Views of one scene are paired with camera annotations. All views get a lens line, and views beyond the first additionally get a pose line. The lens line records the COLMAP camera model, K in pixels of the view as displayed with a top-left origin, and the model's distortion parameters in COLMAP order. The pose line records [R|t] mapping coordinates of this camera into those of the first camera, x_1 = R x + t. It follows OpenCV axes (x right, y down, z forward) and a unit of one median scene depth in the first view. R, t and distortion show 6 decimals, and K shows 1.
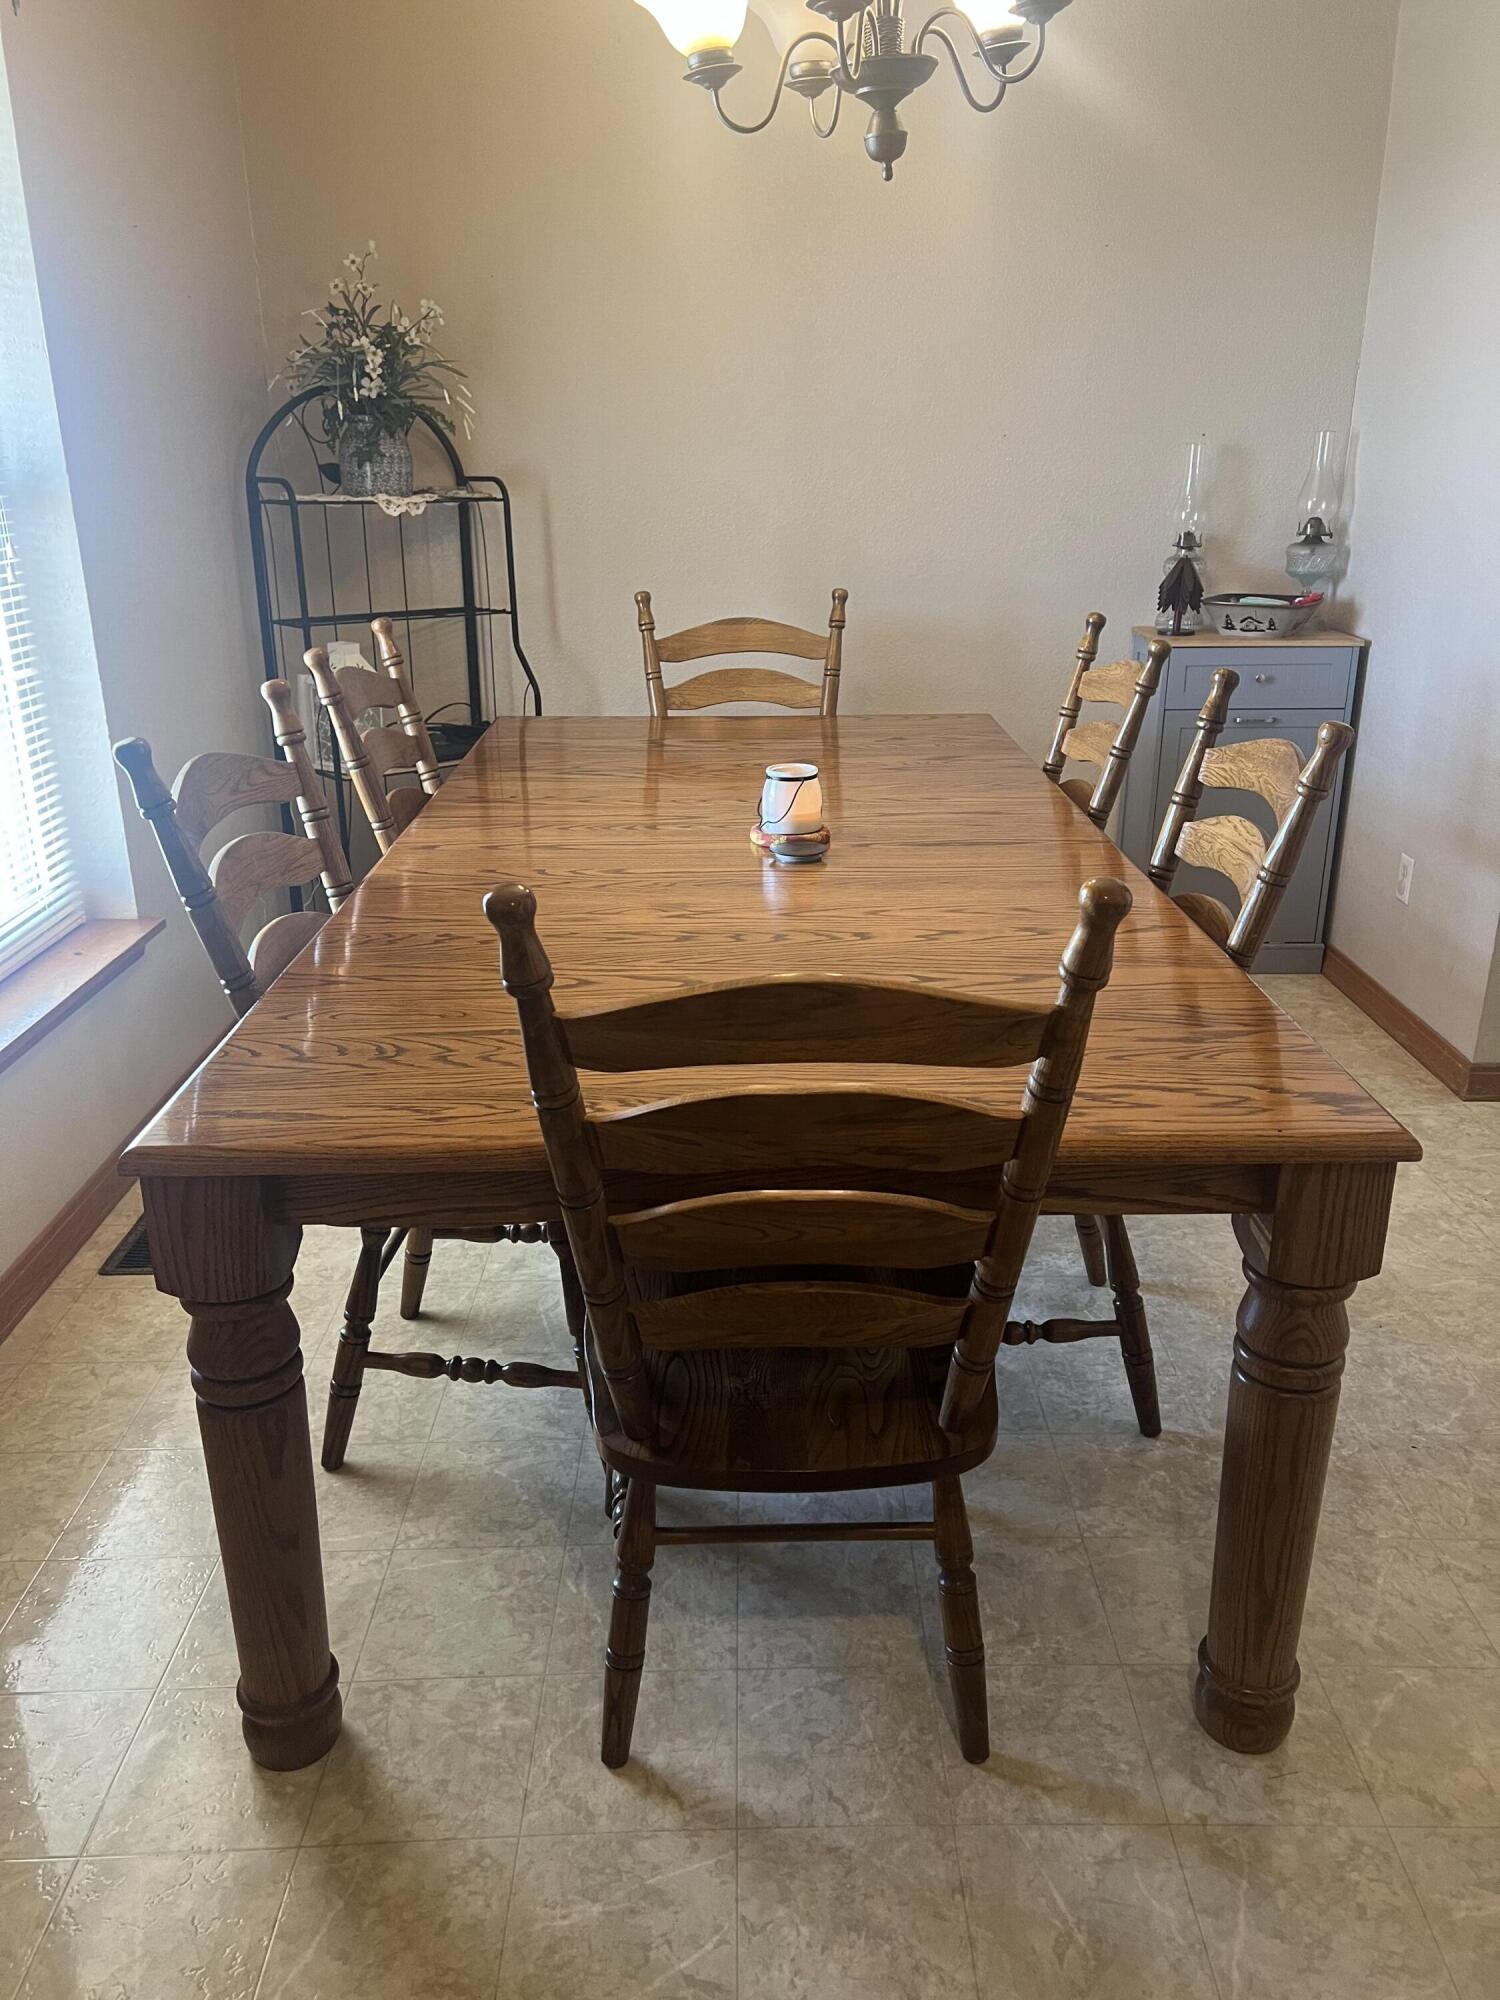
lens RADIAL K [[1502.4, 0, 740.8], [0, 1502.4, 992.3], [0, 0, 1]] dist [0.045749, -0.051265]
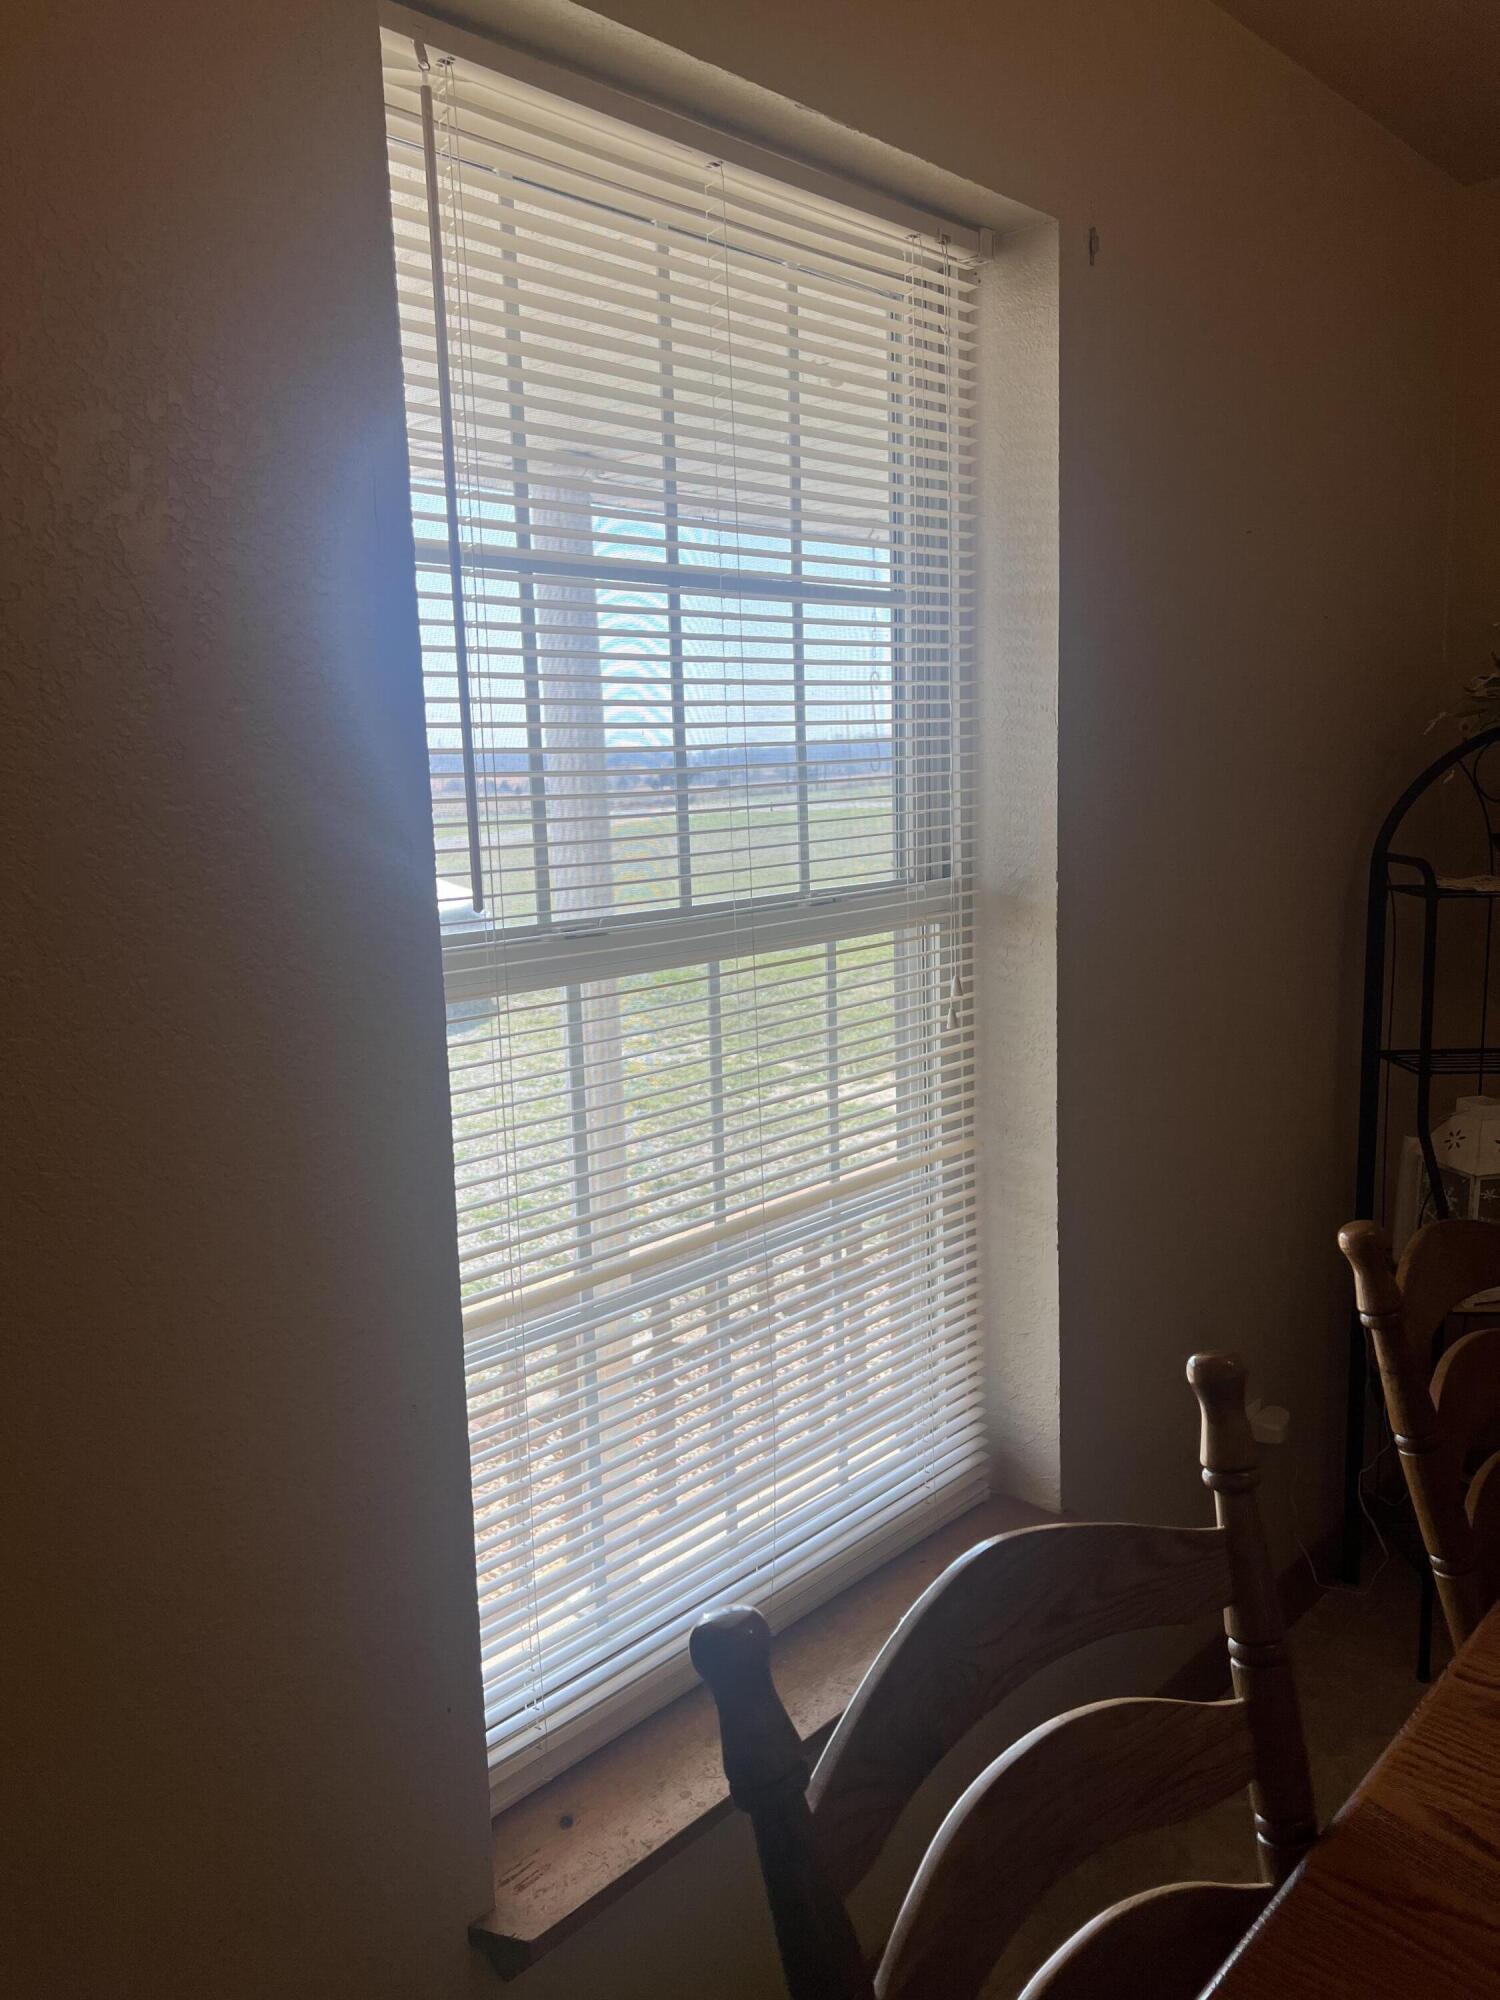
lens RADIAL K [[1502.4, 0, 740.8], [0, 1502.4, 992.3], [0, 0, 1]] dist [0.045749, -0.051265]
pose [[0.728528, 0.084897, -0.679735, -0.060117], [-0.210619, 0.971984, -0.104339, -0.143534], [0.651833, 0.219179, 0.725999, 0.318424]]
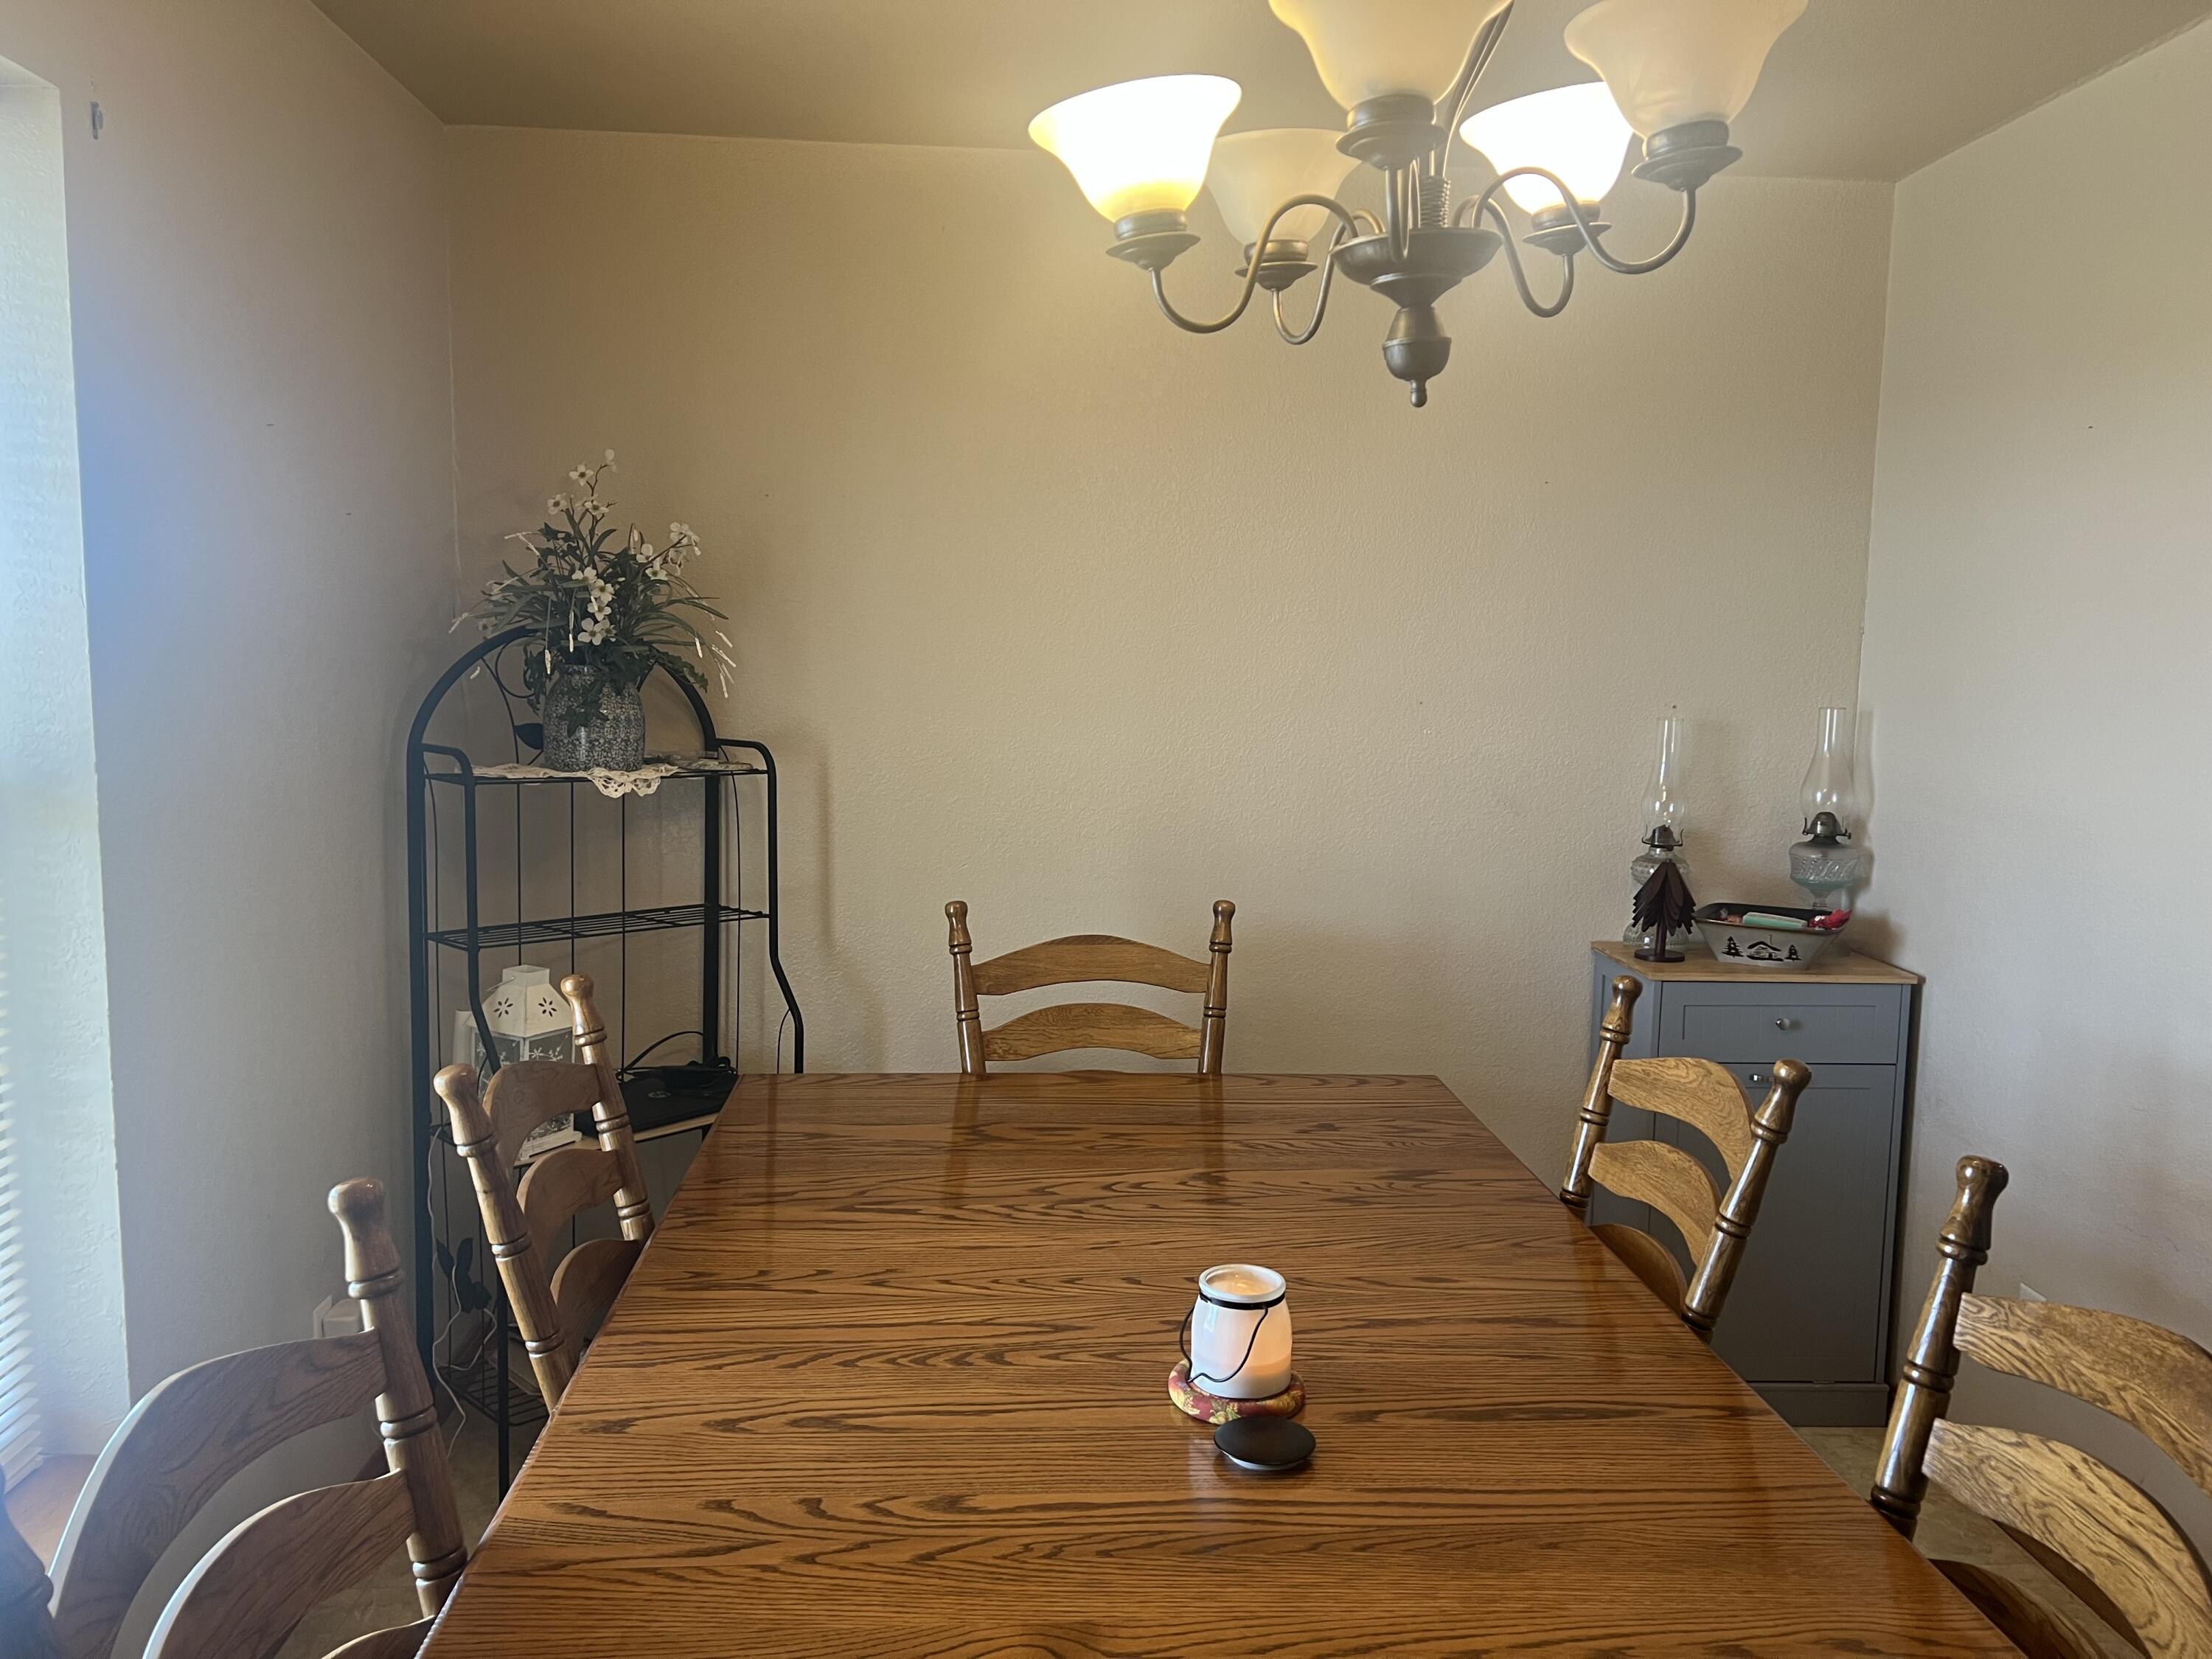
lens RADIAL K [[1669.1, 0, 1111.1], [0, 1669.1, 826.8], [0, 0, 1]] dist [0.060114, -0.072092]
pose [[0.997795, 0.017000, 0.064162, -0.043449], [-0.001442, 0.971967, -0.235112, -0.113301], [-0.066361, 0.234501, 0.969848, 0.209473]]
